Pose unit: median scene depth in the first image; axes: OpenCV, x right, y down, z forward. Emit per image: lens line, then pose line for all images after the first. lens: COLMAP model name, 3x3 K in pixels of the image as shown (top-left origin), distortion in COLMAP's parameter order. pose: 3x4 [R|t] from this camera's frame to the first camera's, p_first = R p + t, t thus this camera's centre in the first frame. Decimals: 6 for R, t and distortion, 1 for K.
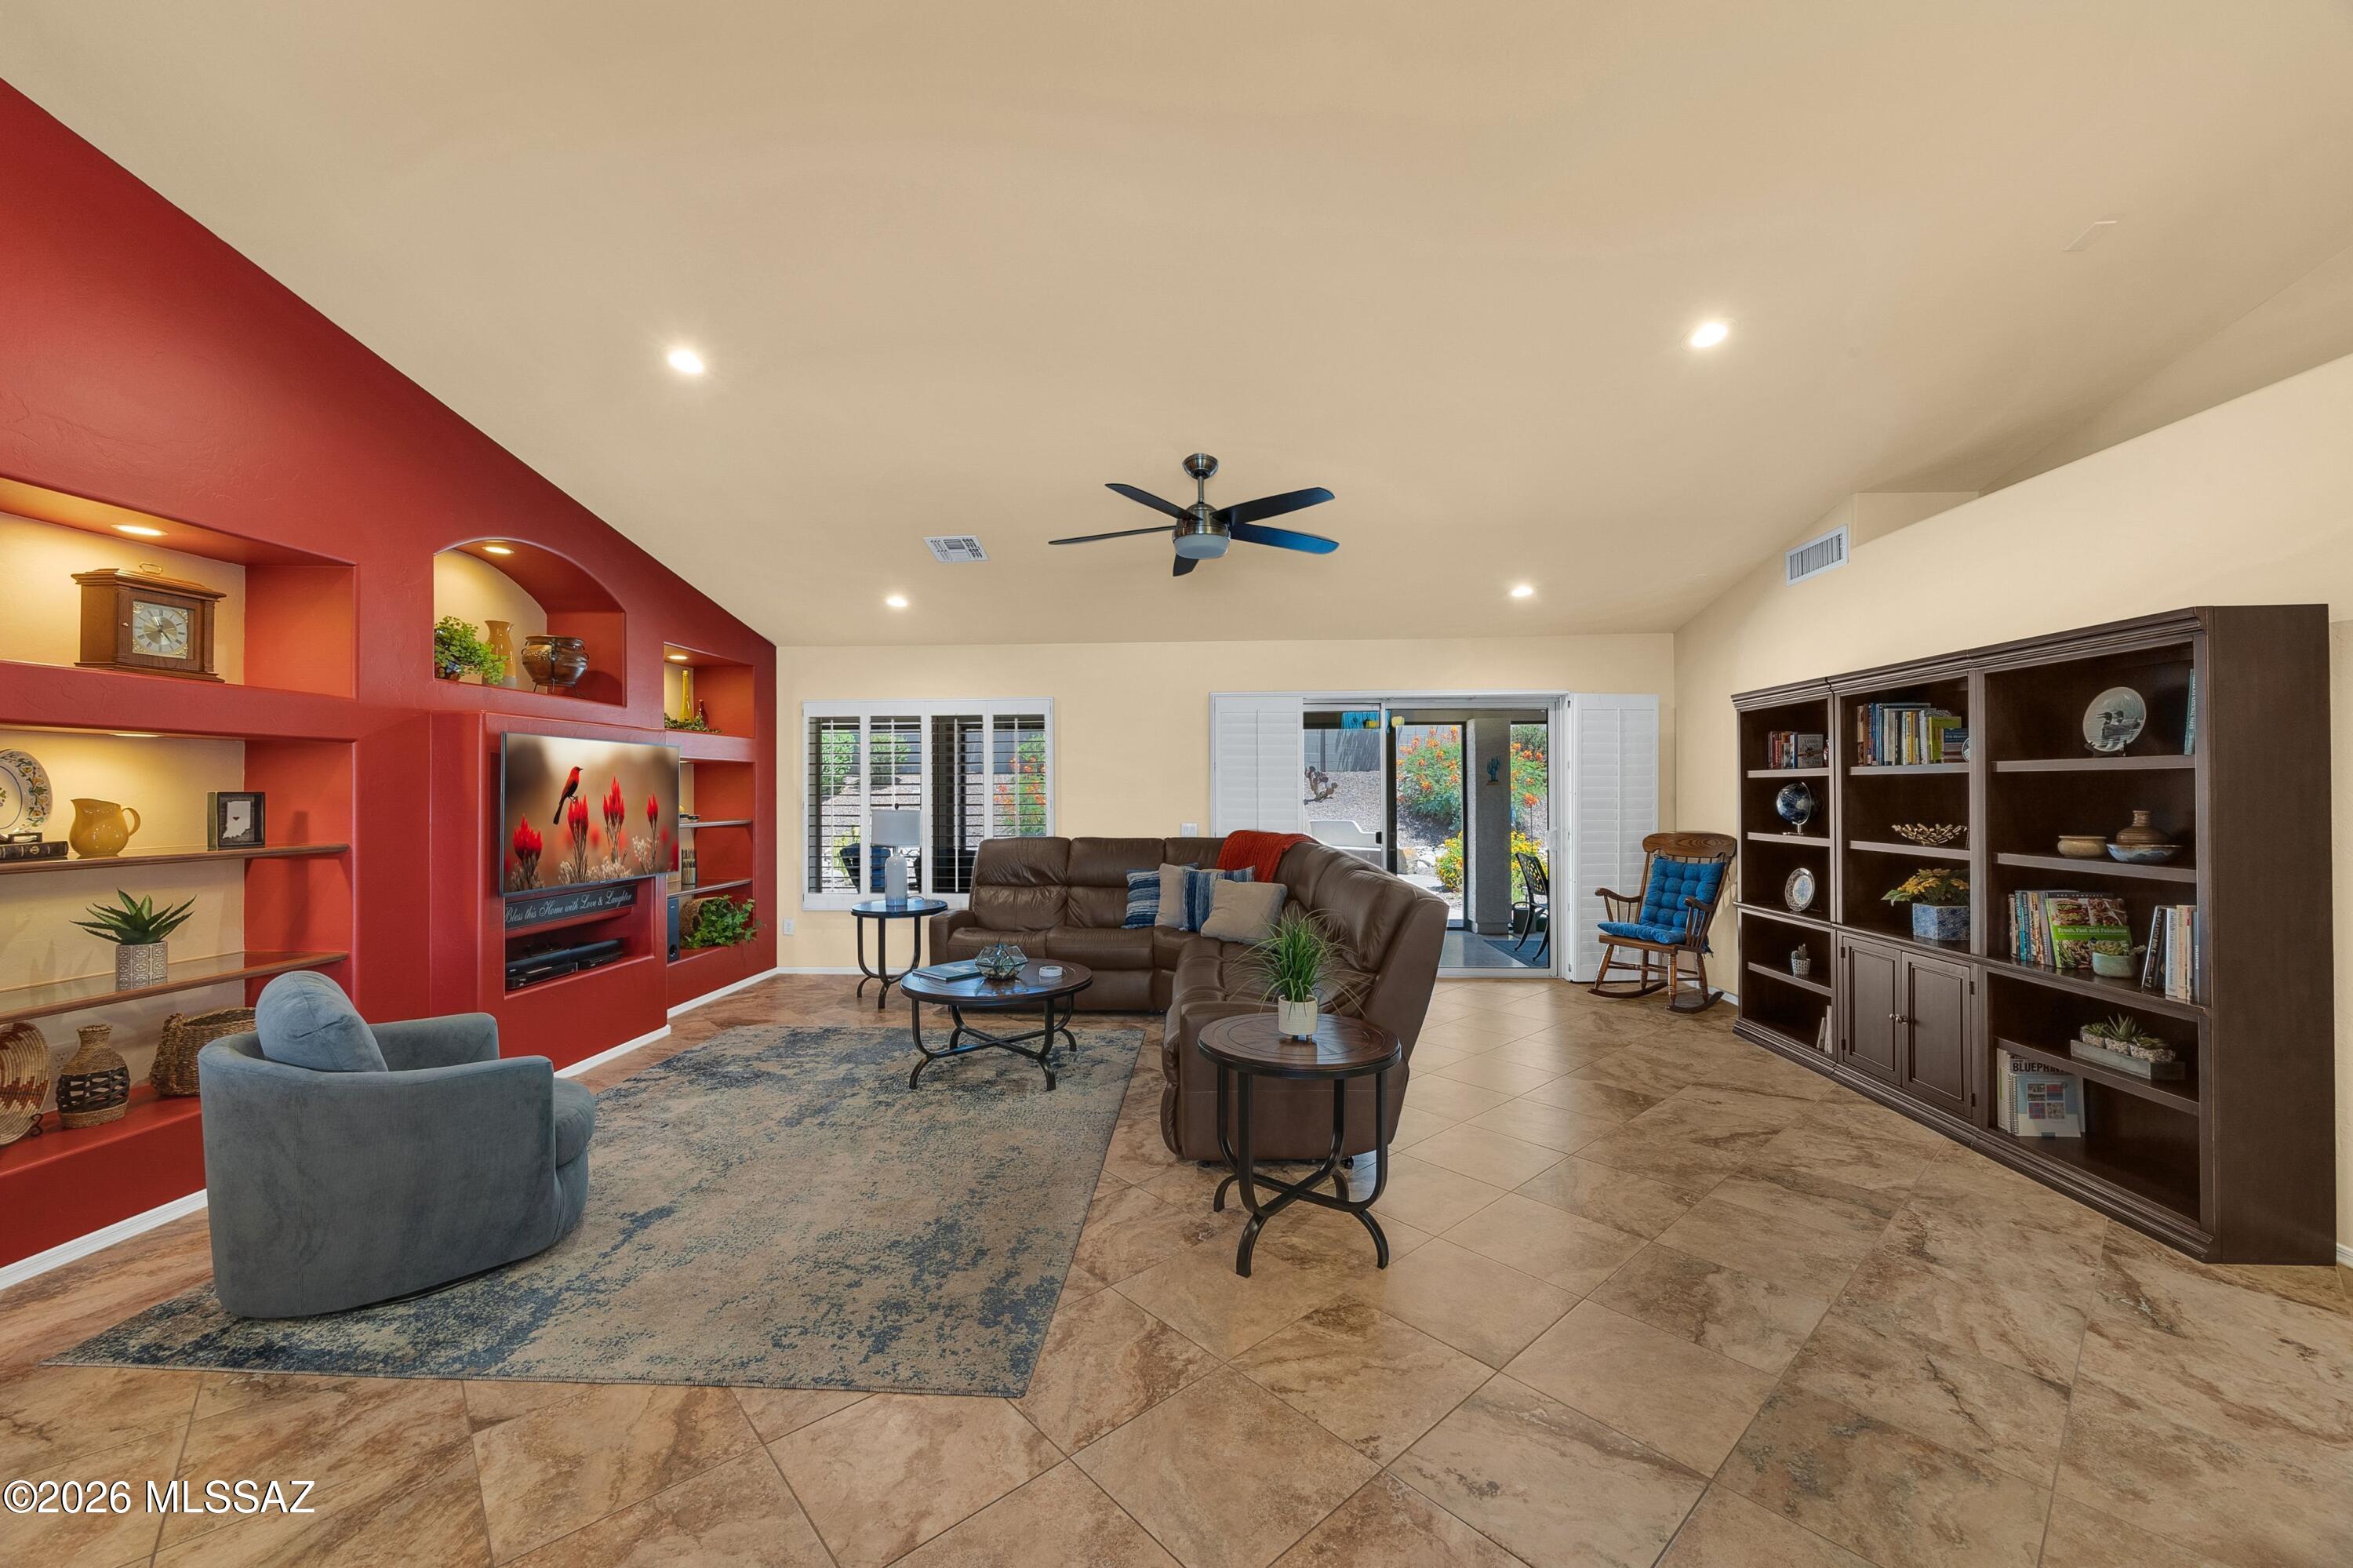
lens RADIAL K [[946.1, 0, 1167.2], [0, 946.1, 791.1], [0, 0, 1]] dist [-0.002359, -0.000318]
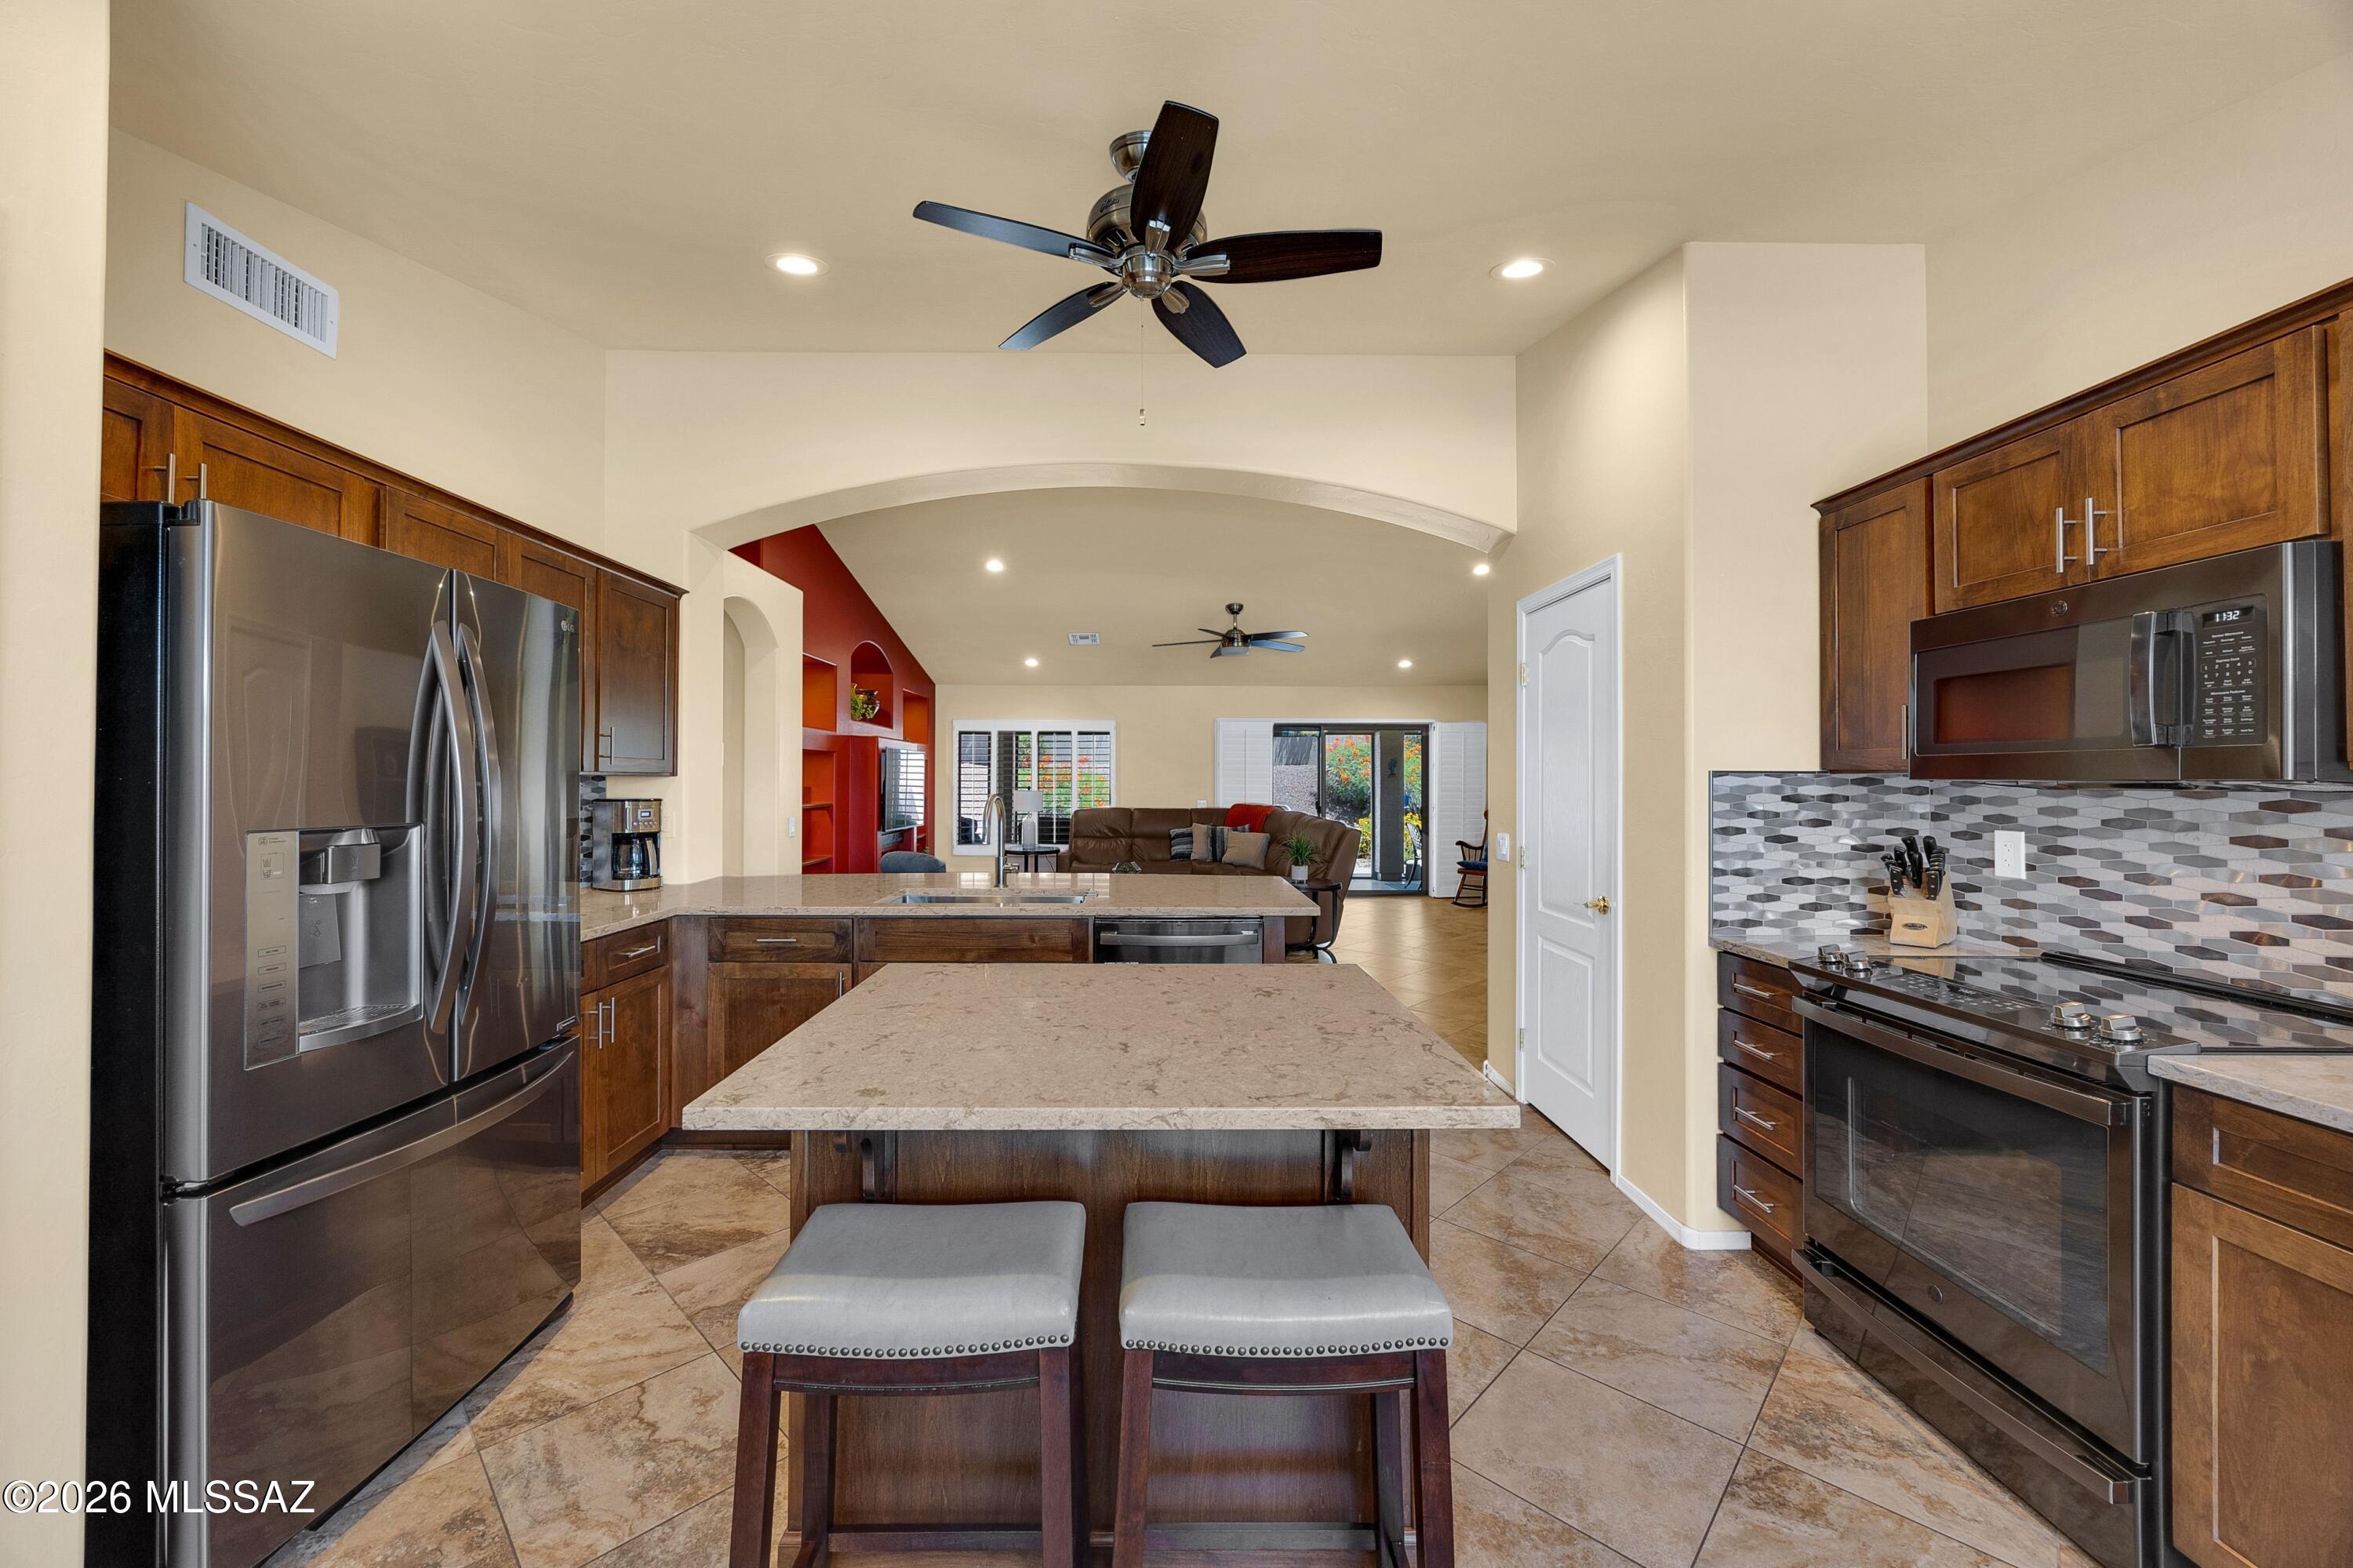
lens RADIAL K [[946.1, 0, 1175.5], [0, 946.1, 780.5], [0, 0, 1]] dist [-0.002359, -0.000318]
pose [[0.995535, 0.005941, 0.094209, -0.142431], [-0.006007, 0.999982, 0.000414, 0.000447], [-0.094205, -0.000978, 0.995552, -0.481928]]
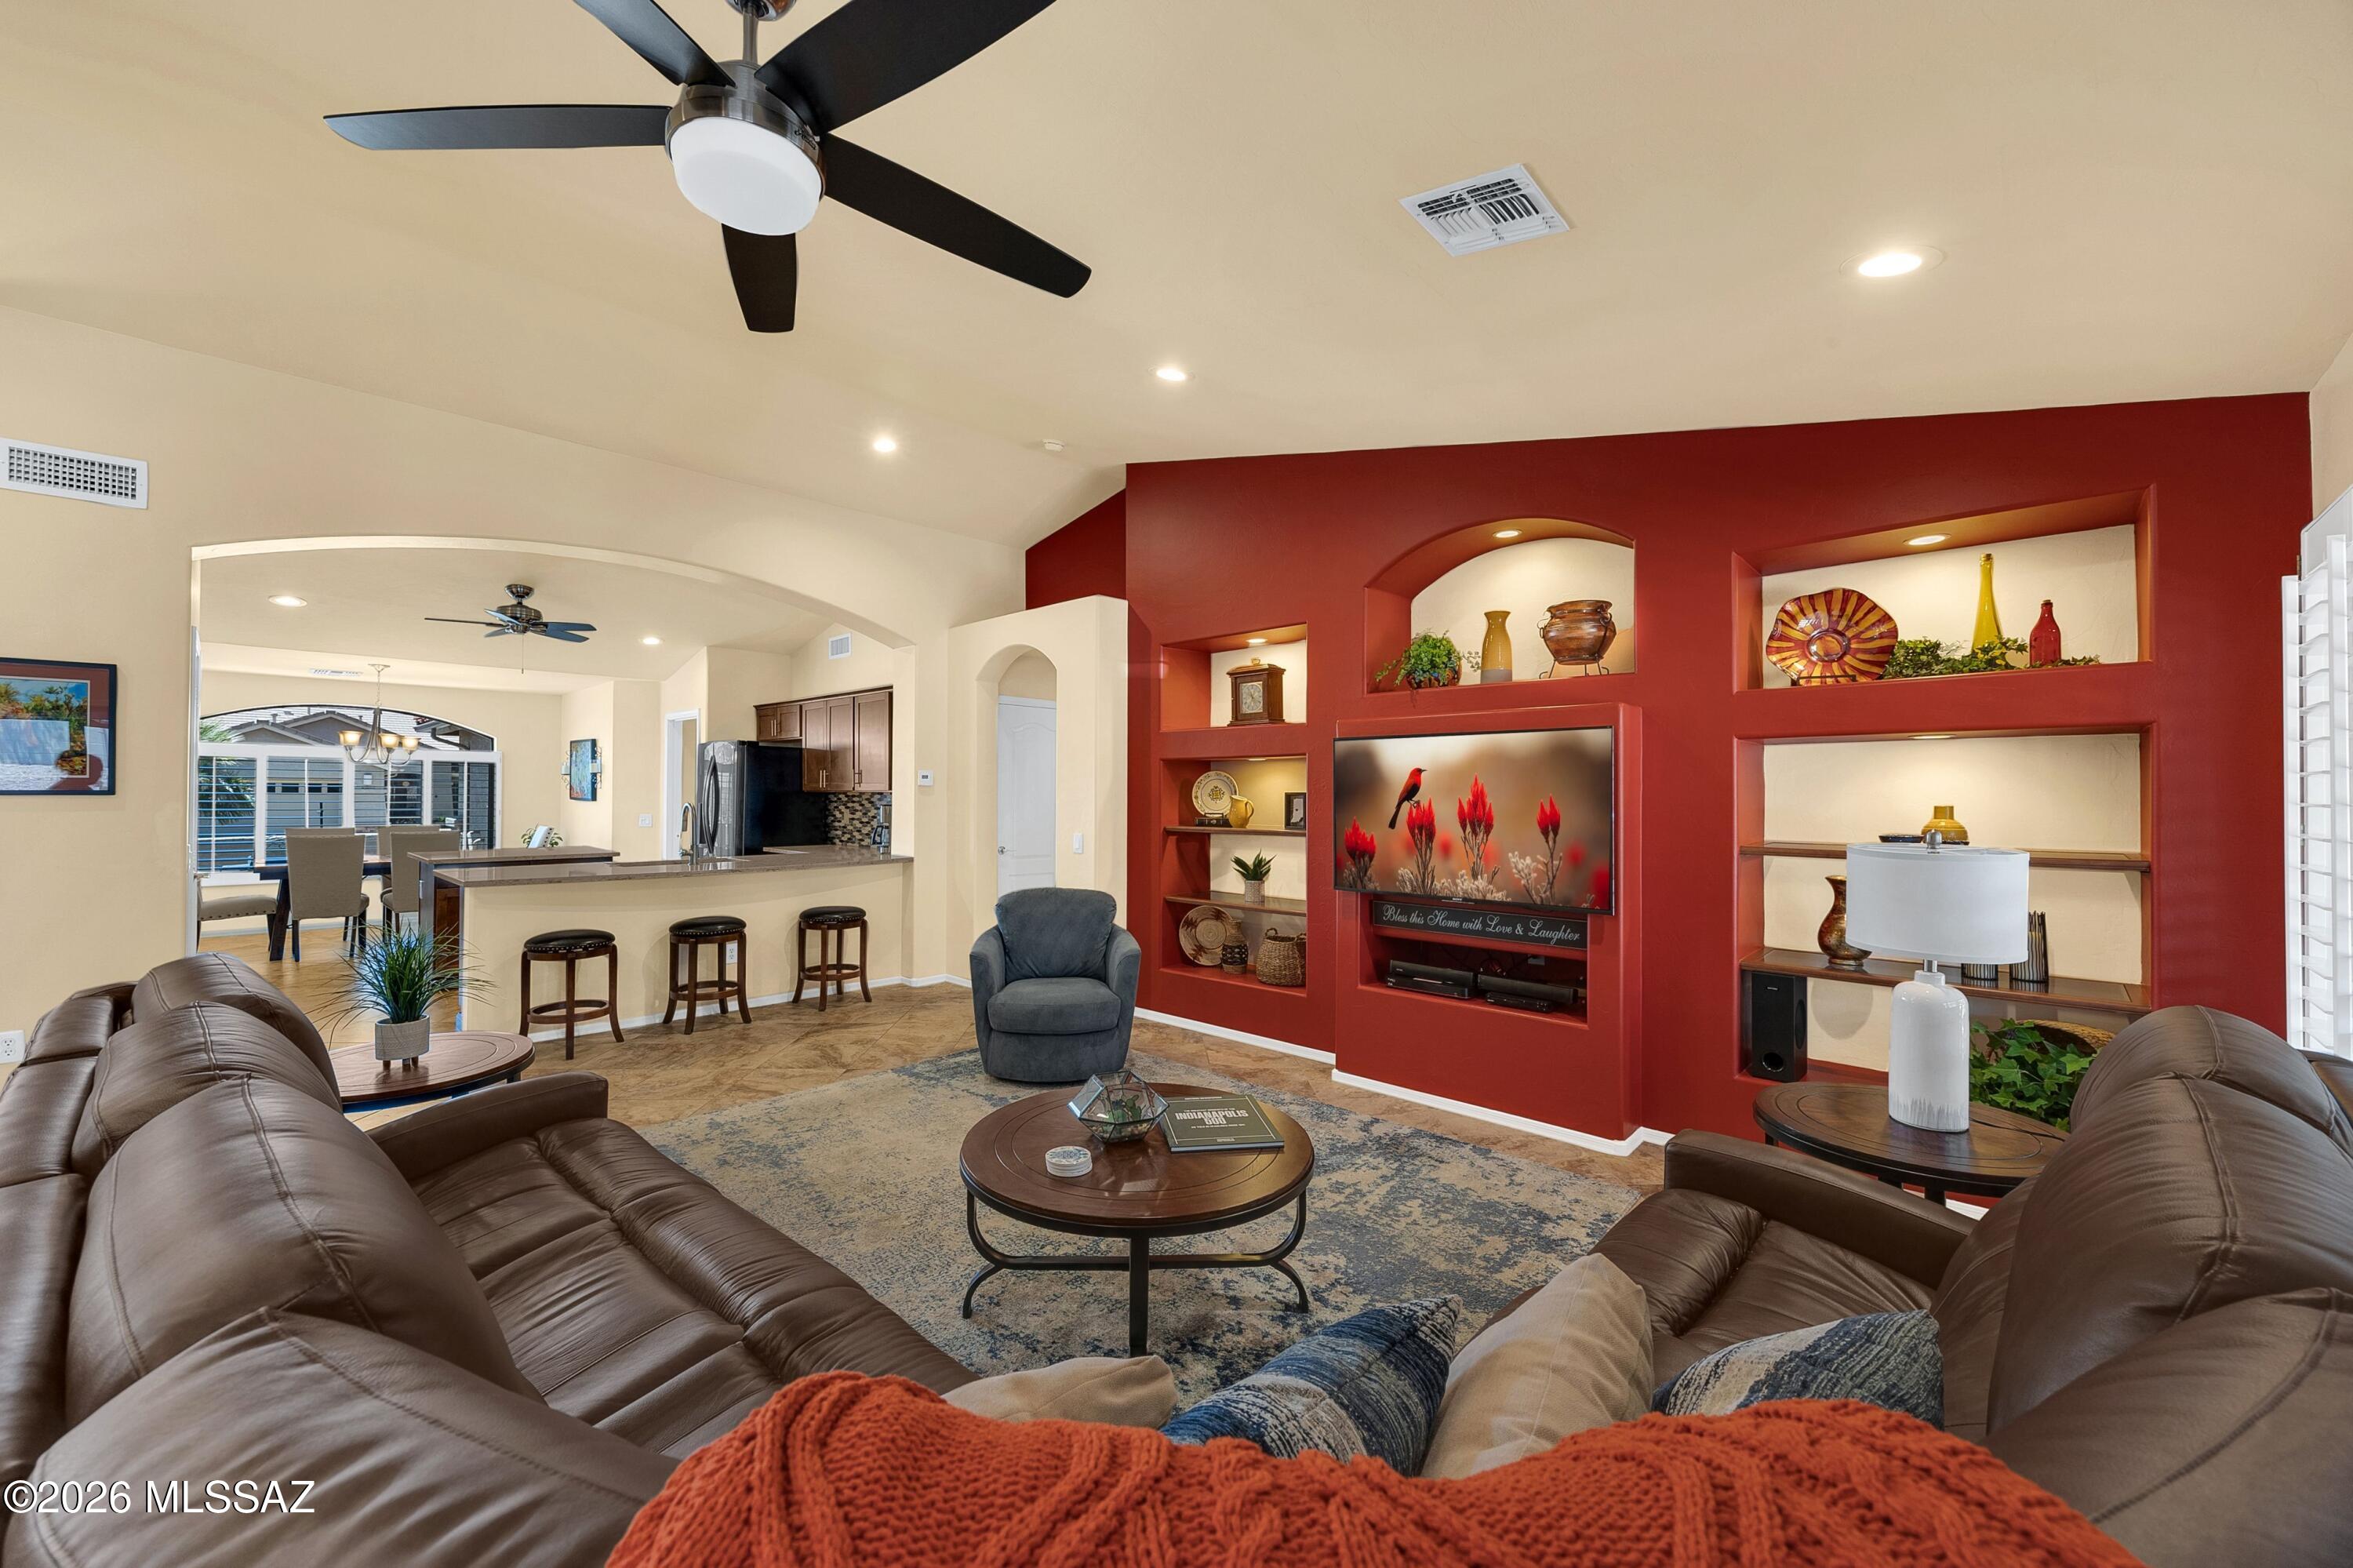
lens RADIAL K [[946.1, 0, 1195.0], [0, 946.1, 742.3], [0, 0, 1]] dist [-0.002359, -0.000318]
pose [[-0.657455, -0.038343, -0.752518, 0.248477], [0.004501, 0.998487, -0.054808, -0.001325], [0.753480, -0.039421, -0.656288, 1.603399]]
